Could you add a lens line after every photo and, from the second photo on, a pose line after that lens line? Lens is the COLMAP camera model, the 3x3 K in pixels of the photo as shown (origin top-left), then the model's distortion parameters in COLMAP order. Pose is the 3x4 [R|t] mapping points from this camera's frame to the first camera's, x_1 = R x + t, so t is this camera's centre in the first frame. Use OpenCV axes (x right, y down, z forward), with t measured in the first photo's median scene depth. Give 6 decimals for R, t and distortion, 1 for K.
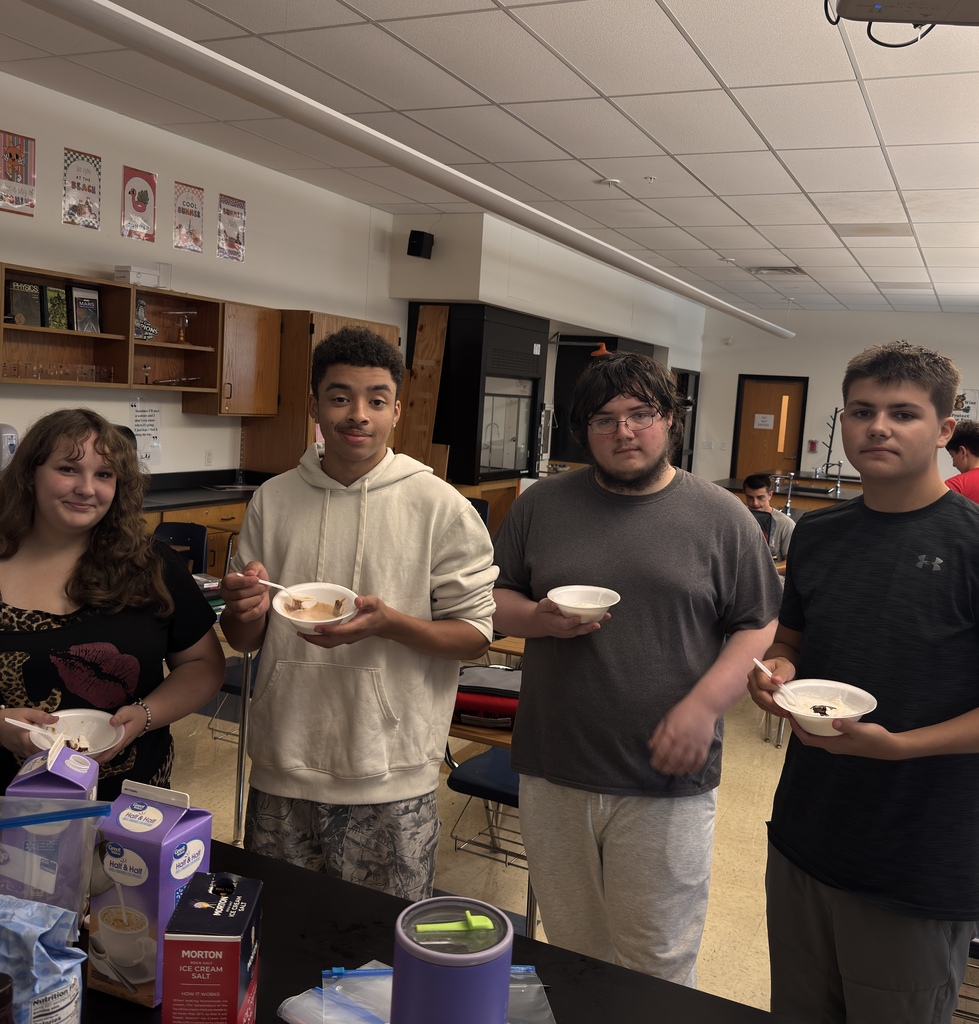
lens RADIAL K [[1023.2, 0, 501.2], [0, 1023.2, 513.1], [0, 0, 1]] dist [0.098146, -0.169338]
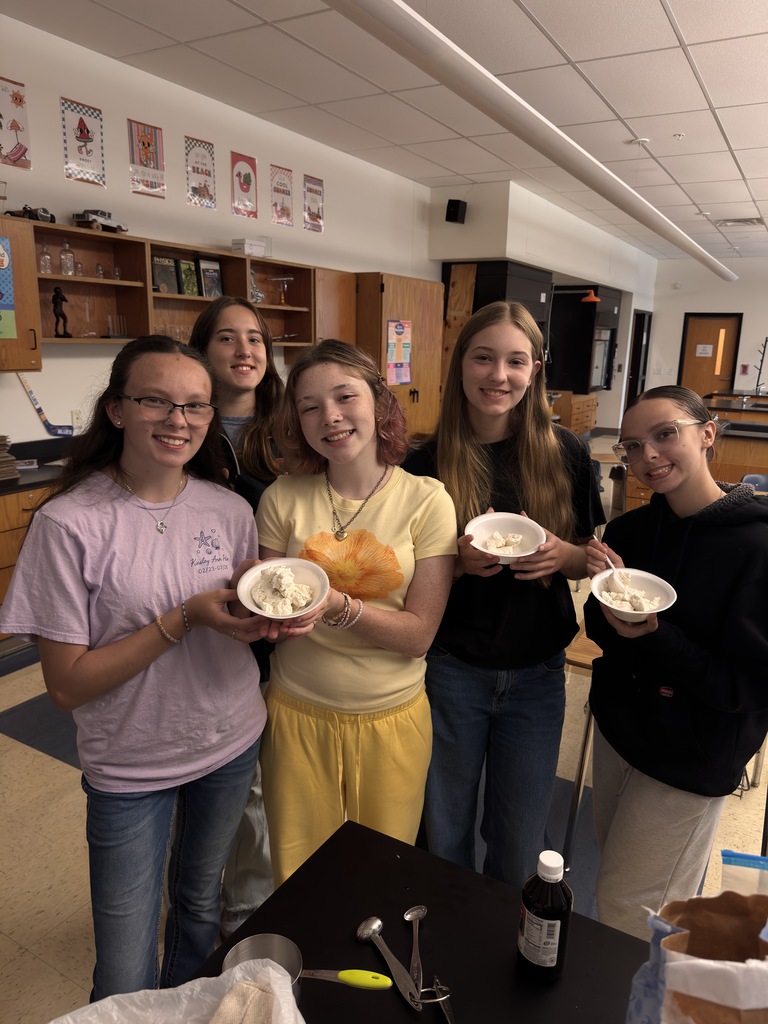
lens RADIAL K [[737.0, 0, 395.4], [0, 737.0, 523.6], [0, 0, 1]] dist [-0.000592, -0.002989]
pose [[0.996133, -0.022404, -0.084959, -0.102437], [0.033241, 0.991169, 0.128373, -0.017229], [0.081332, -0.130701, 0.988080, 0.122366]]
